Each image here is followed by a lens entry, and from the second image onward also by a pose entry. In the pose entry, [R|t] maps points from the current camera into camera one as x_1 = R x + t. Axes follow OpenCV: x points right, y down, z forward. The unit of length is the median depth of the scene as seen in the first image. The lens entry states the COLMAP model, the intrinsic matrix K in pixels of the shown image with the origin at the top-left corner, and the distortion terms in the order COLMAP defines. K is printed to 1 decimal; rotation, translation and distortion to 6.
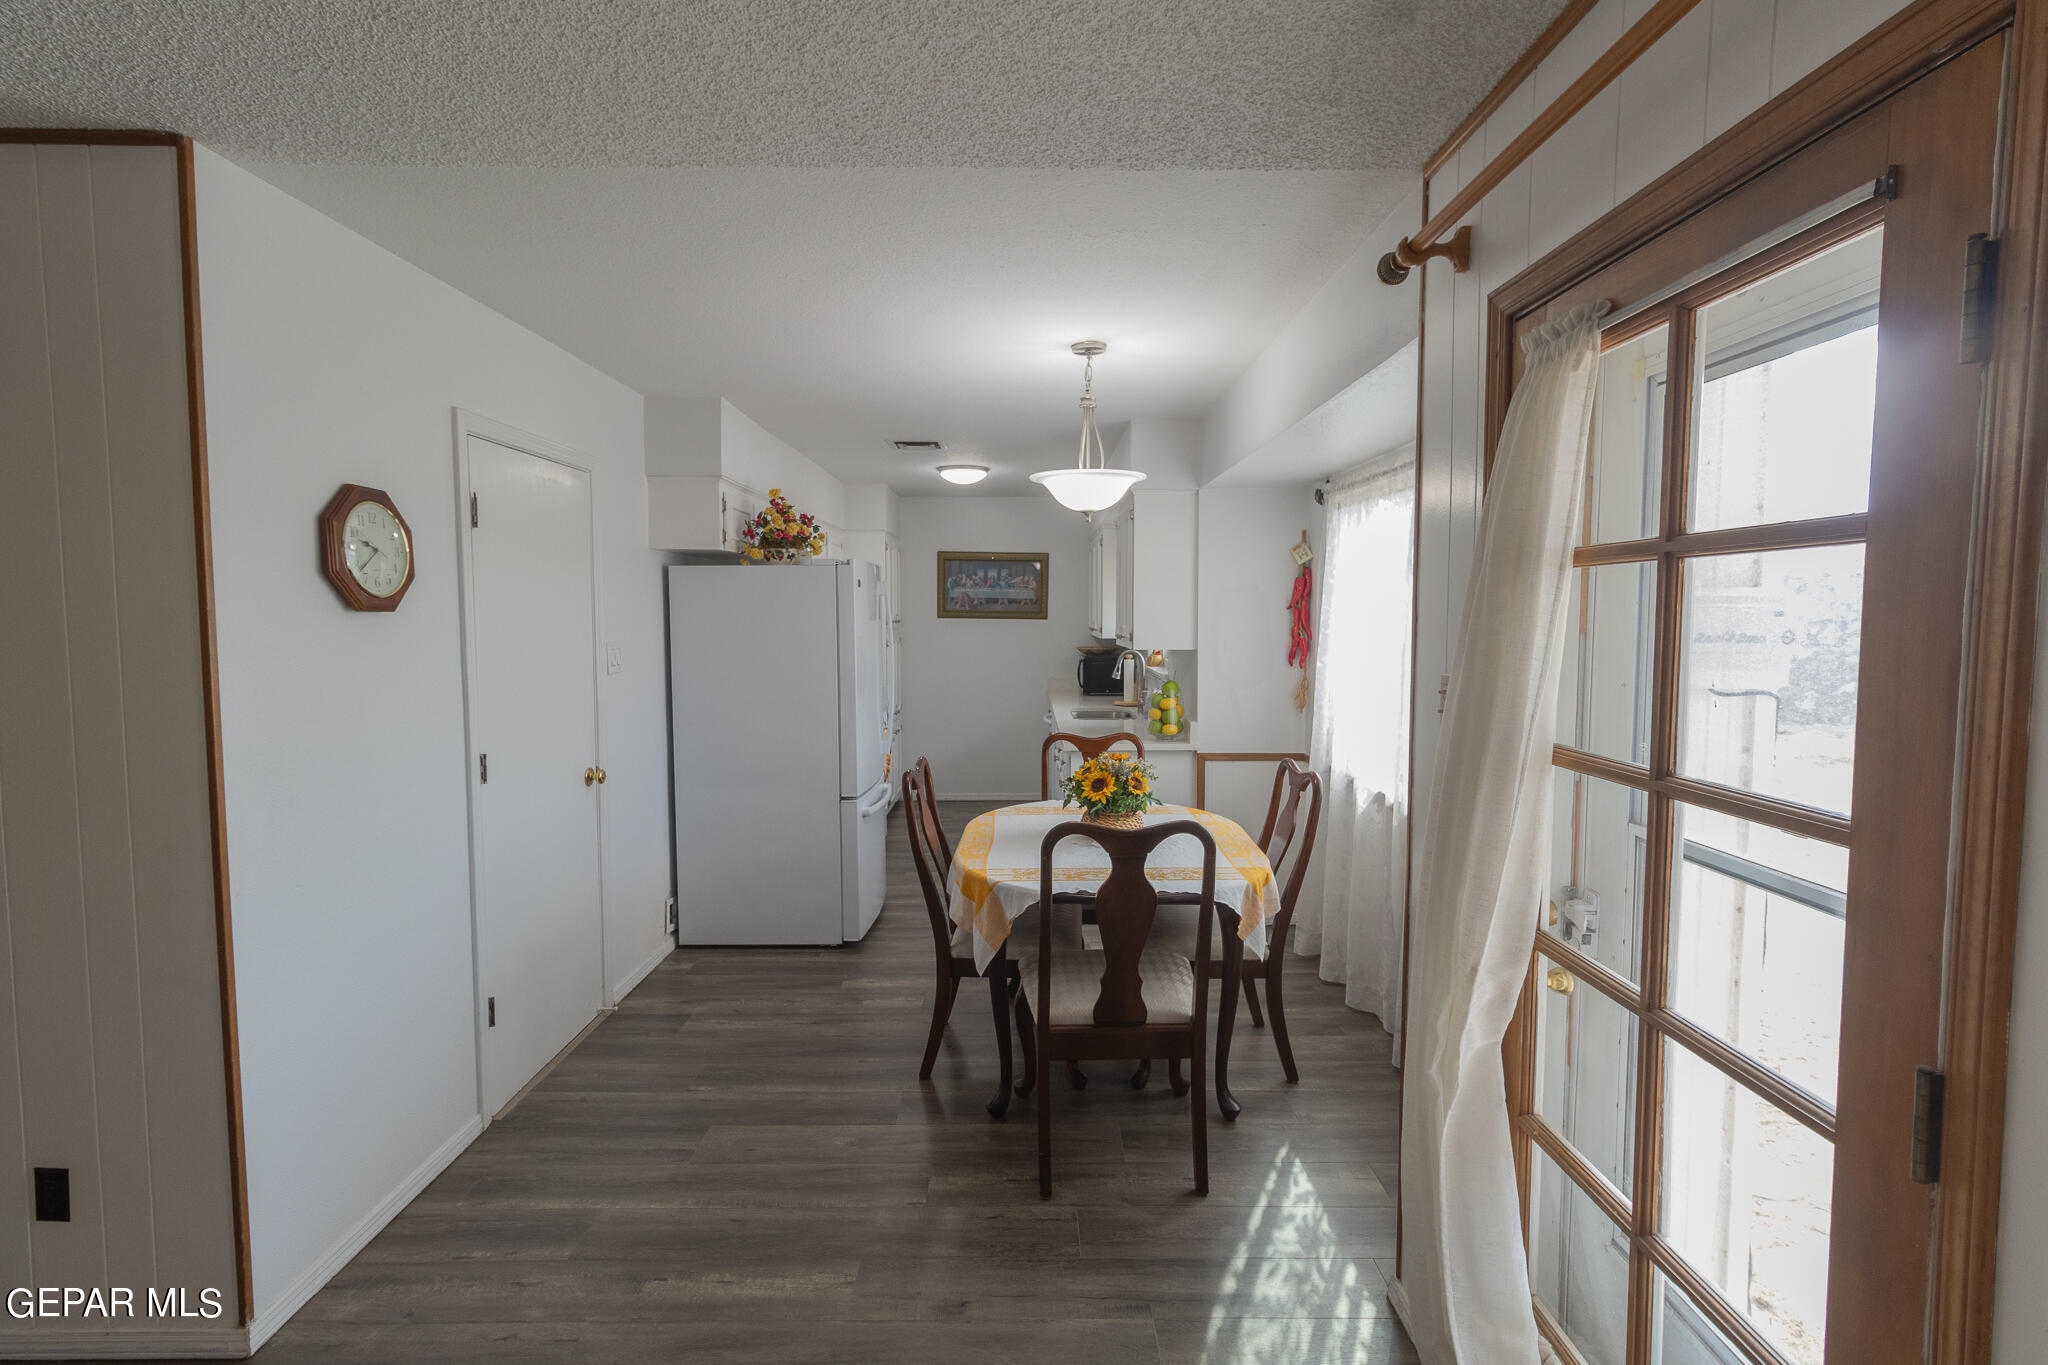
lens RADIAL K [[952.1, 0, 1020.8], [0, 952.1, 679.0], [0, 0, 1]] dist [0.008576, 0.000153]
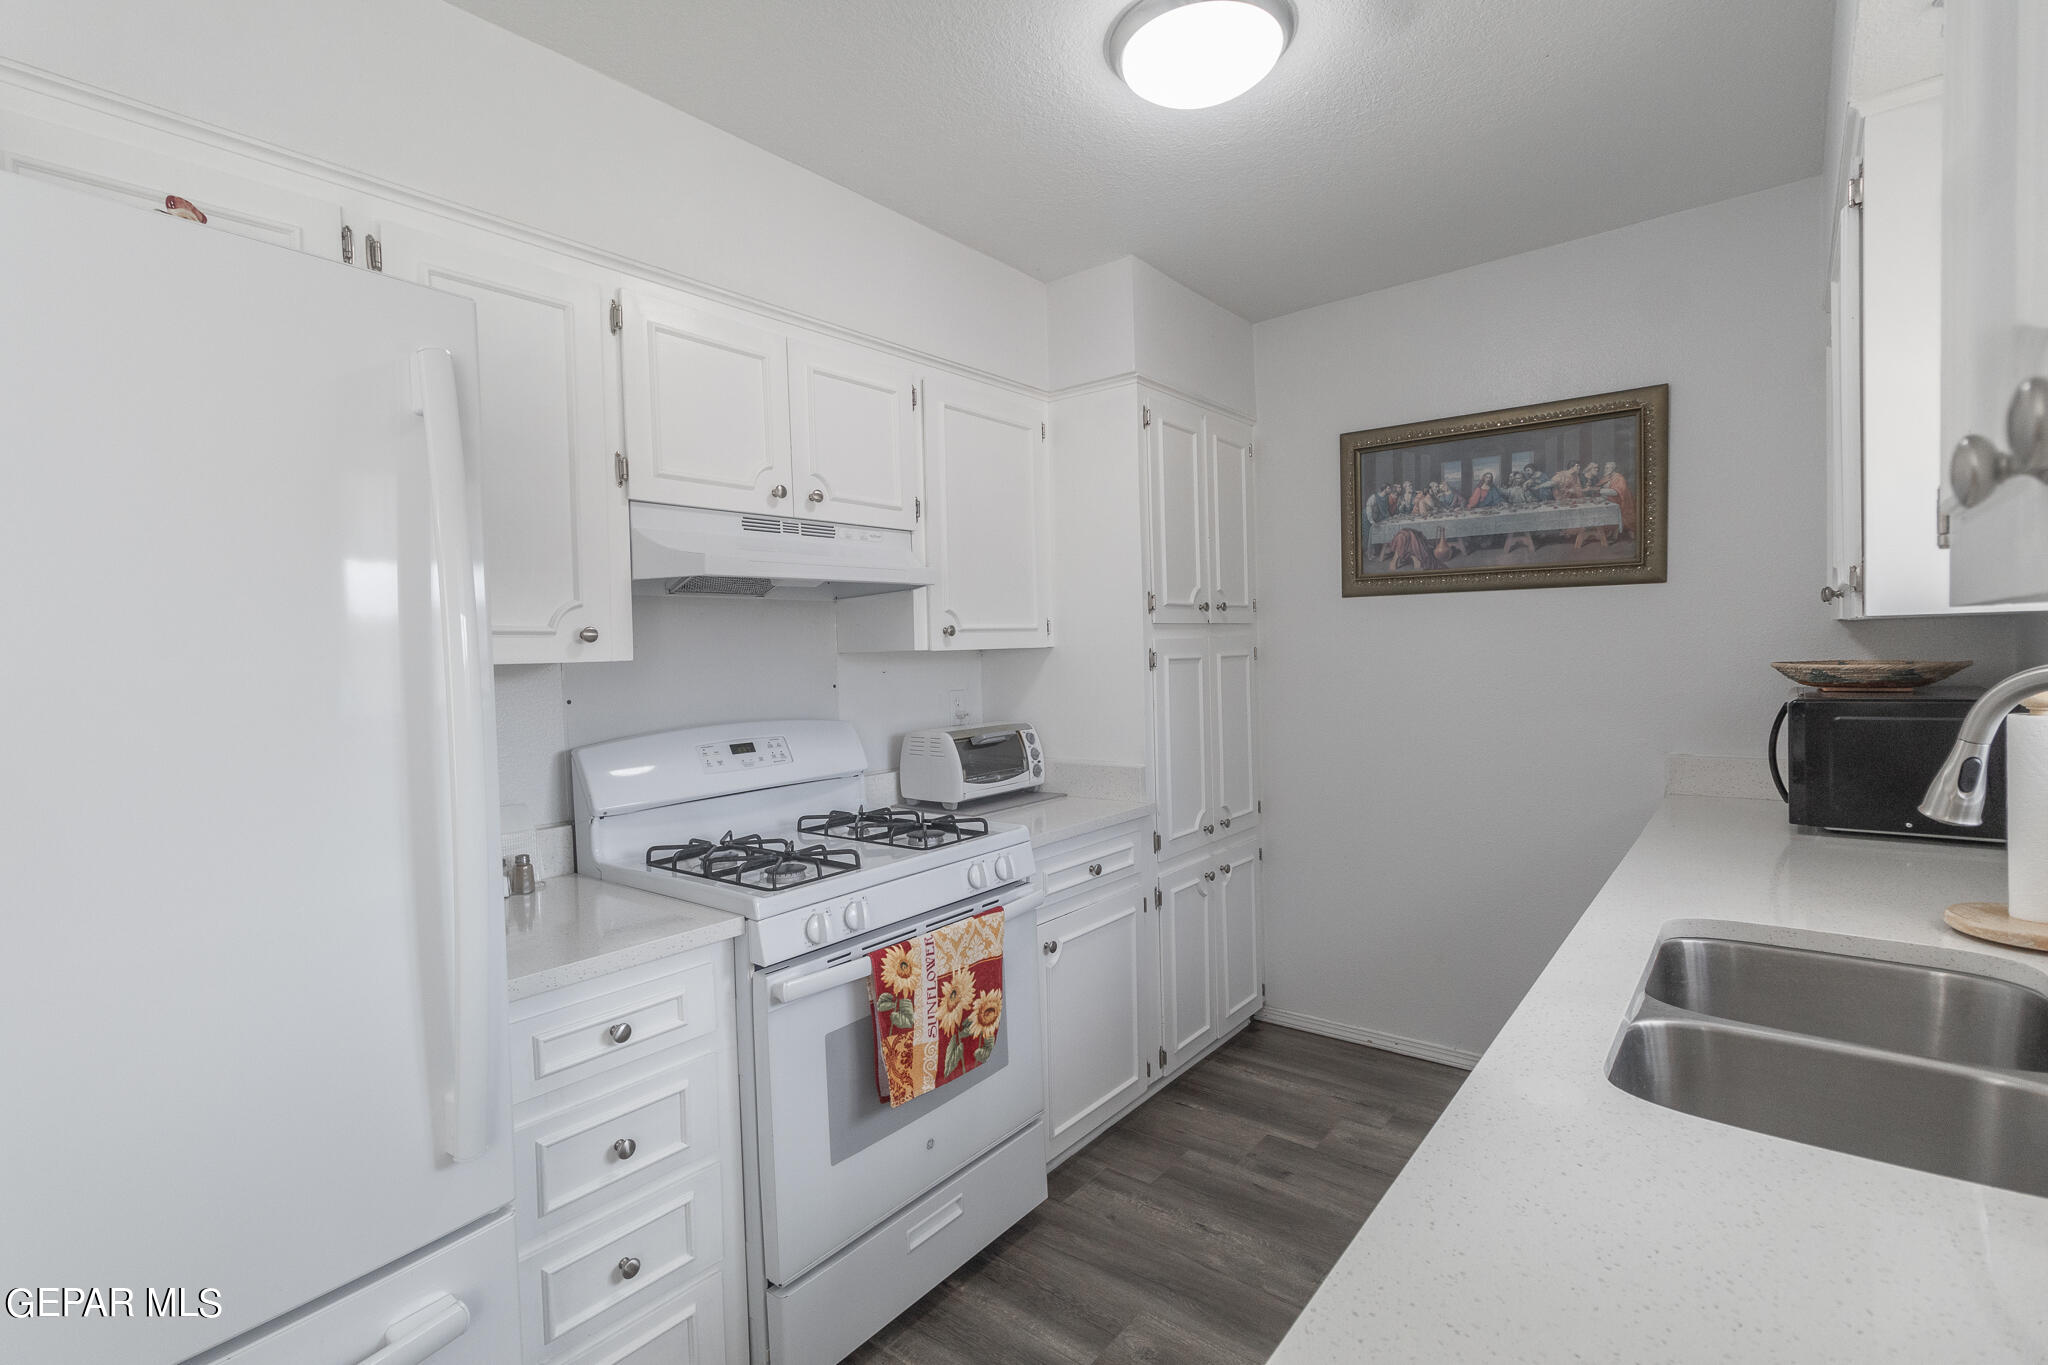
lens RADIAL K [[952.1, 0, 1020.8], [0, 952.1, 679.0], [0, 0, 1]] dist [0.008576, 0.000153]
pose [[0.781939, -0.003225, -0.623347, 0.100969], [-0.015073, 0.999596, -0.024079, -0.028086], [0.623173, 0.028224, 0.781575, 0.997354]]
